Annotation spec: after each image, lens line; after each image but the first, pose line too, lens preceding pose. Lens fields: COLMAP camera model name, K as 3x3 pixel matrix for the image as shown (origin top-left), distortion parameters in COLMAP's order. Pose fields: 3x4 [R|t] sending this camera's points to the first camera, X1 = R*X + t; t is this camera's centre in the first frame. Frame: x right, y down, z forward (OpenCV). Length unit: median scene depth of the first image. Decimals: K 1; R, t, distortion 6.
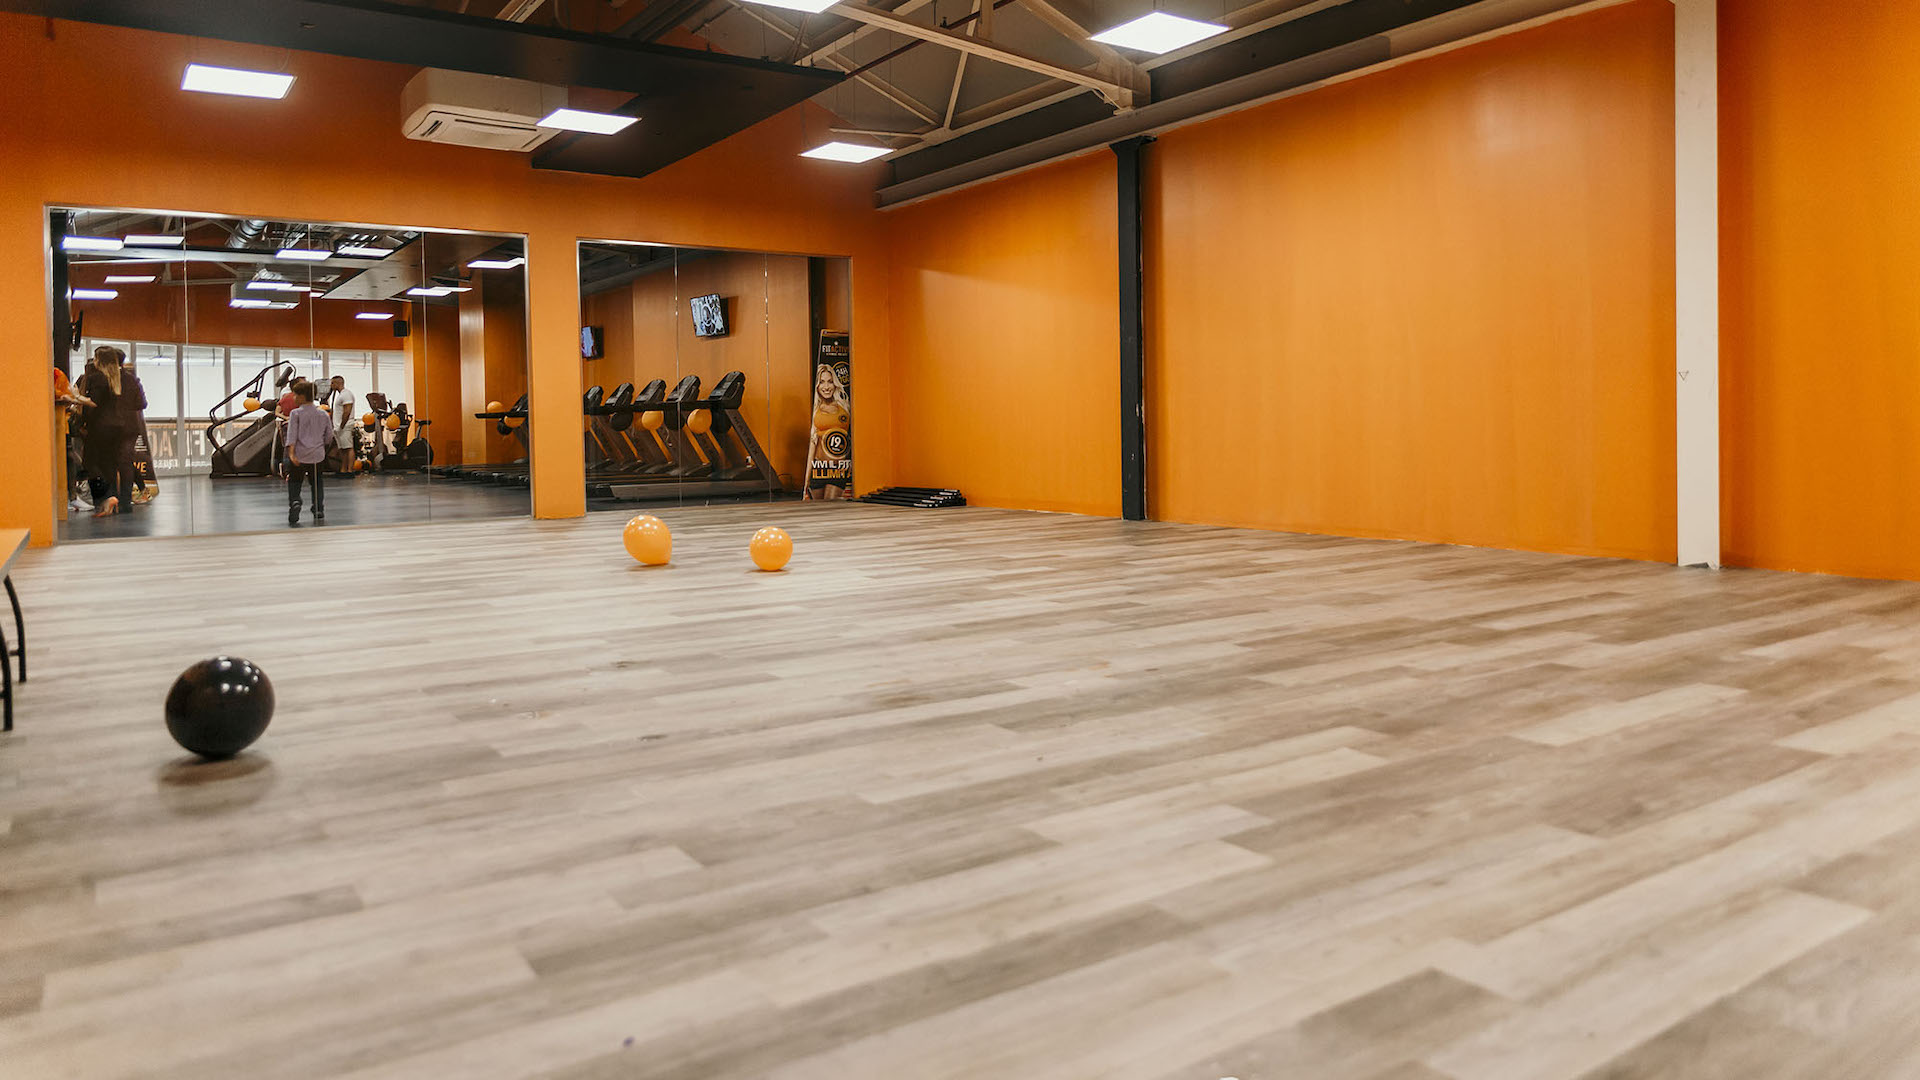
lens RADIAL K [[1315.0, 0, 960.0], [0, 1315.0, 540.0], [0, 0, 1]] dist [-0.002400, -0.000793]
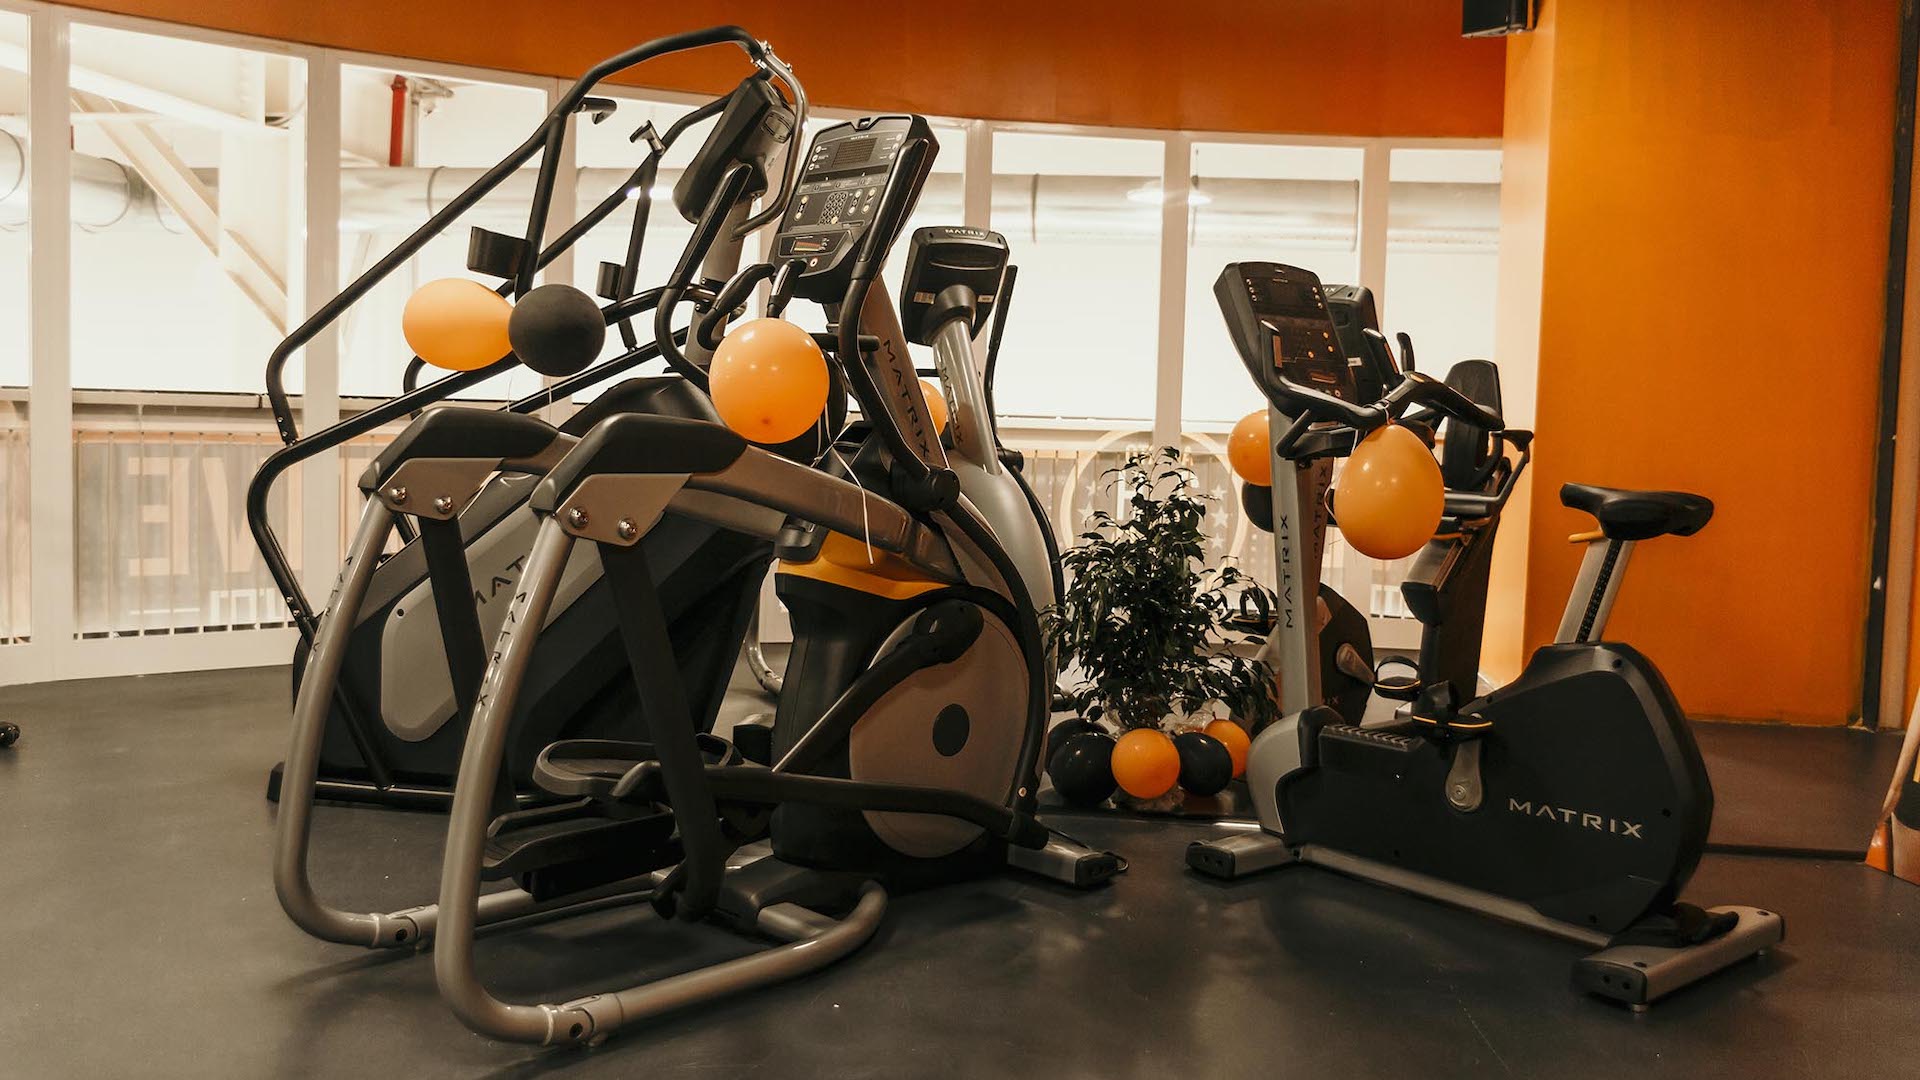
lens RADIAL K [[1819.7, 0, 960.0], [0, 1819.7, 540.0], [0, 0, 1]] dist [-0.000342, 0.000668]
pose [[0.787015, 0.086547, -0.610833, -0.343592], [-0.103934, 0.994560, 0.007003, -0.078373], [0.608116, 0.057975, 0.791728, 0.803347]]
